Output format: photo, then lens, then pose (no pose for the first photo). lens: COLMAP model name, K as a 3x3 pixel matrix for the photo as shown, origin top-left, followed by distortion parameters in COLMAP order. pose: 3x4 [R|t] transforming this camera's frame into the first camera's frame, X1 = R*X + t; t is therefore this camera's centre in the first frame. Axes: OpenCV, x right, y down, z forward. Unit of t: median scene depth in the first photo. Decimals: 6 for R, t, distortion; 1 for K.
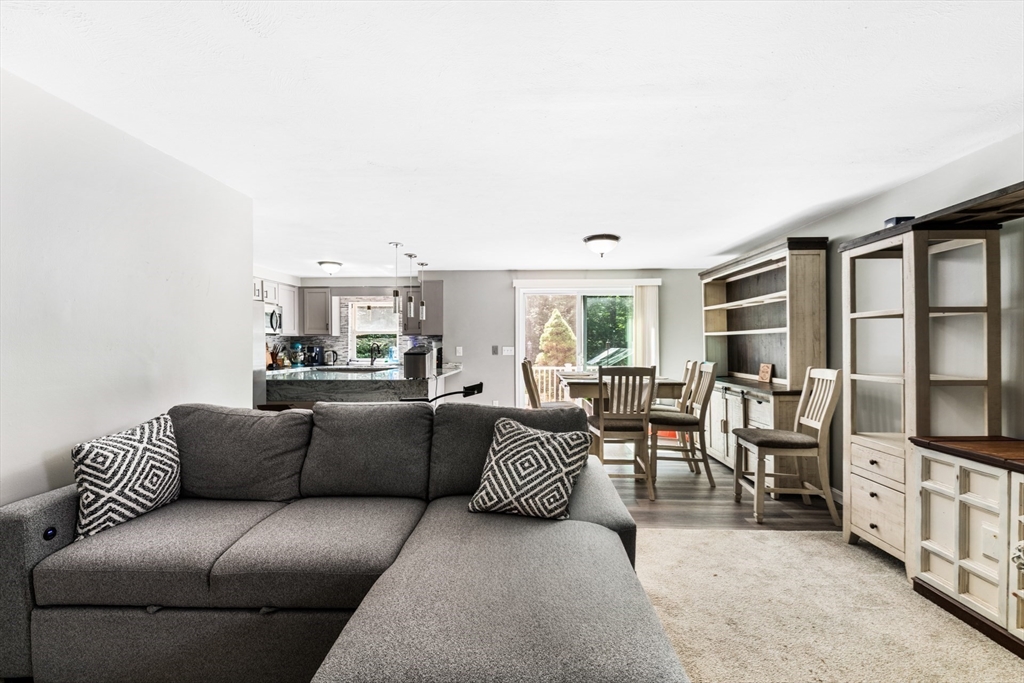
lens RADIAL K [[449.4, 0, 509.6], [0, 449.4, 343.6], [0, 0, 1]] dist [-0.001797, -0.003071]
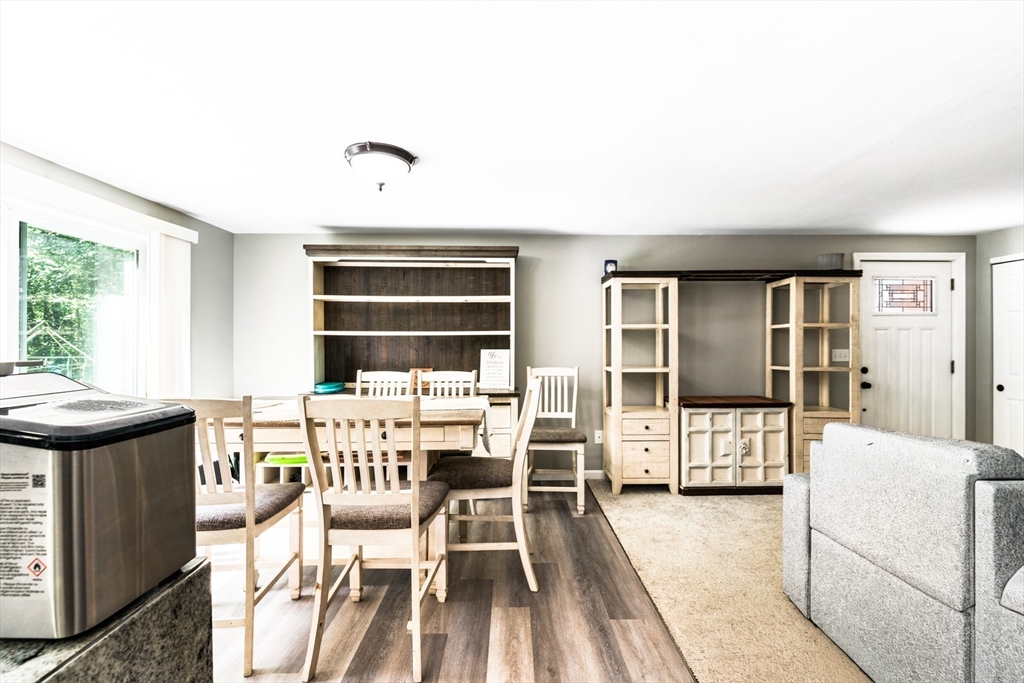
lens RADIAL K [[449.4, 0, 517.9], [0, 449.4, 347.4], [0, 0, 1]] dist [-0.001797, -0.003071]
pose [[-0.073677, -0.005273, 0.997268, -0.292070], [0.000757, 0.999985, 0.005343, -0.002157], [-0.997282, 0.001148, -0.073672, 0.722225]]
